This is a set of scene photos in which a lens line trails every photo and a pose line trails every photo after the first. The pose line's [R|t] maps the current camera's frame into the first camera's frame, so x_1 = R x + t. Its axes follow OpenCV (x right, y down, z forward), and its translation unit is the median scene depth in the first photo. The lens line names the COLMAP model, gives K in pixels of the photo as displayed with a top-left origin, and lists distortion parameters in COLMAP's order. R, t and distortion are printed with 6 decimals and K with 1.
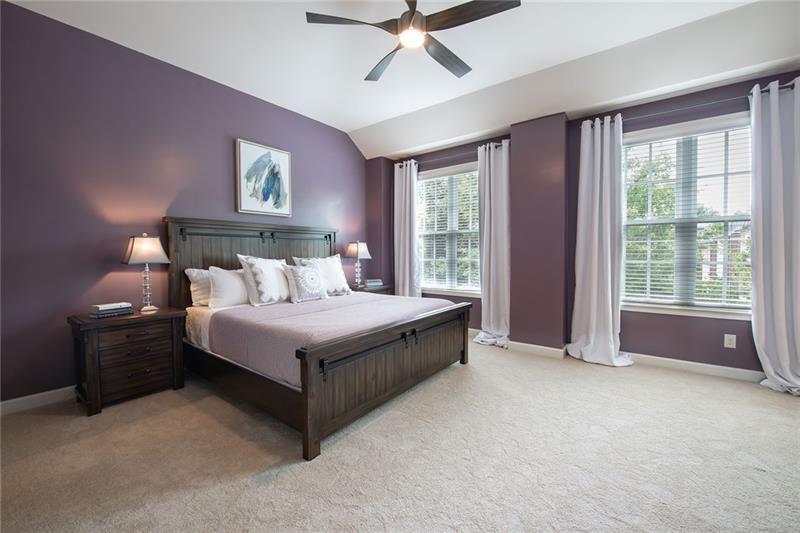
lens RADIAL K [[315.5, 0, 401.2], [0, 315.5, 260.9], [0, 0, 1]] dist [0.008060, -0.004250]
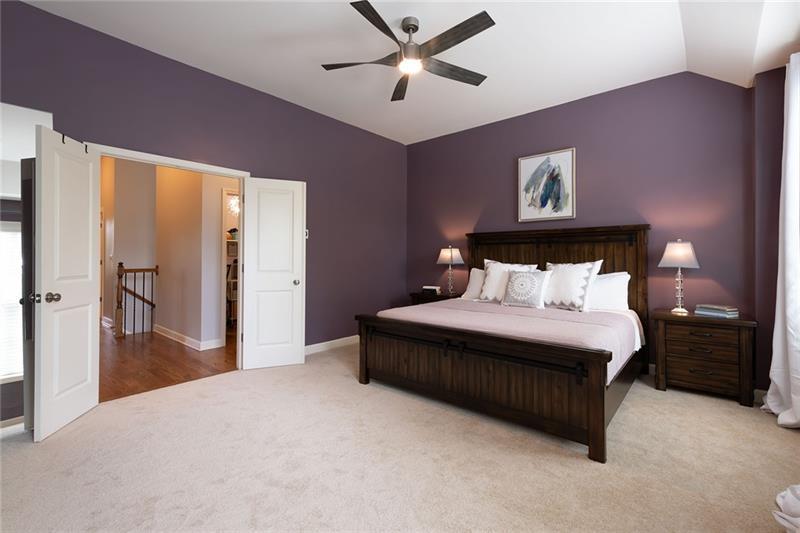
lens RADIAL K [[359.9, 0, 405.7], [0, 359.9, 253.8], [0, 0, 1]] dist [-0.015300, -0.000258]
pose [[-0.037466, -0.012593, -0.999219, 0.897241], [-0.028118, 0.999538, -0.011543, -0.016634], [0.998902, 0.027664, -0.037803, 0.732298]]
